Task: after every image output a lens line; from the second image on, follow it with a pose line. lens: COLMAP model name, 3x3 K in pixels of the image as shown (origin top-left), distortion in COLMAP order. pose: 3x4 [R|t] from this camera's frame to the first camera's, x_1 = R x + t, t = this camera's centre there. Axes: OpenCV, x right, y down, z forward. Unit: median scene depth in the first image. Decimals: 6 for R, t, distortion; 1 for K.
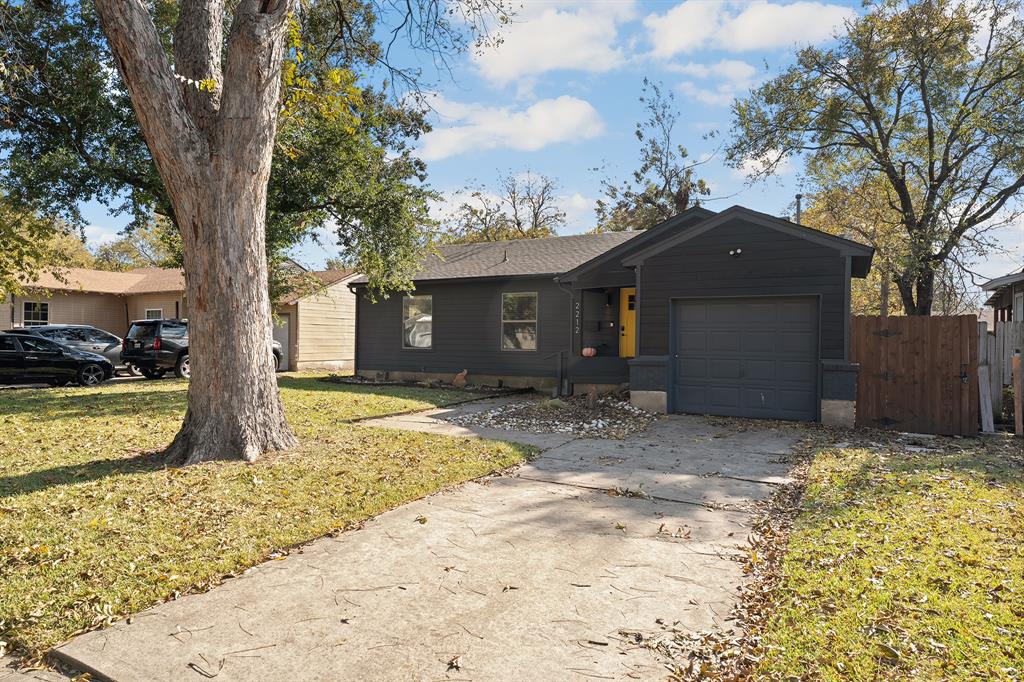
lens RADIAL K [[604.2, 0, 512.0], [0, 604.2, 341.0], [0, 0, 1]] dist [0.004727, -0.000165]
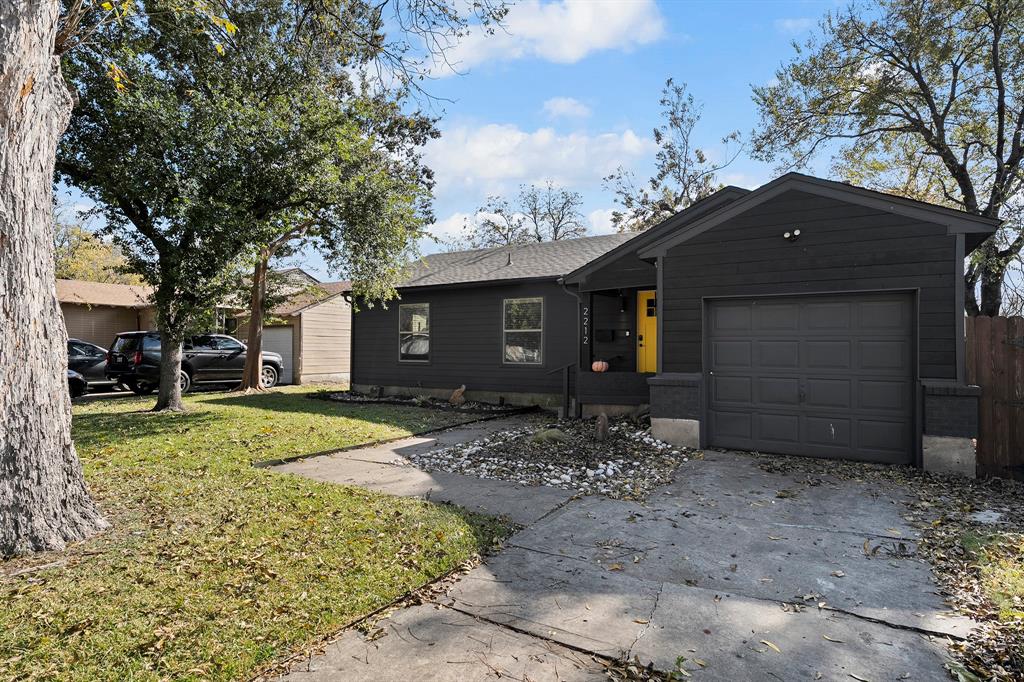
lens RADIAL K [[549.6, 0, 506.3], [0, 549.6, 339.1], [0, 0, 1]] dist [-0.003098, 0.000676]
pose [[0.998190, -0.007020, -0.059729, 0.036268], [0.005830, 0.999781, -0.020075, -0.003997], [0.059856, 0.019690, 0.998013, 0.192768]]
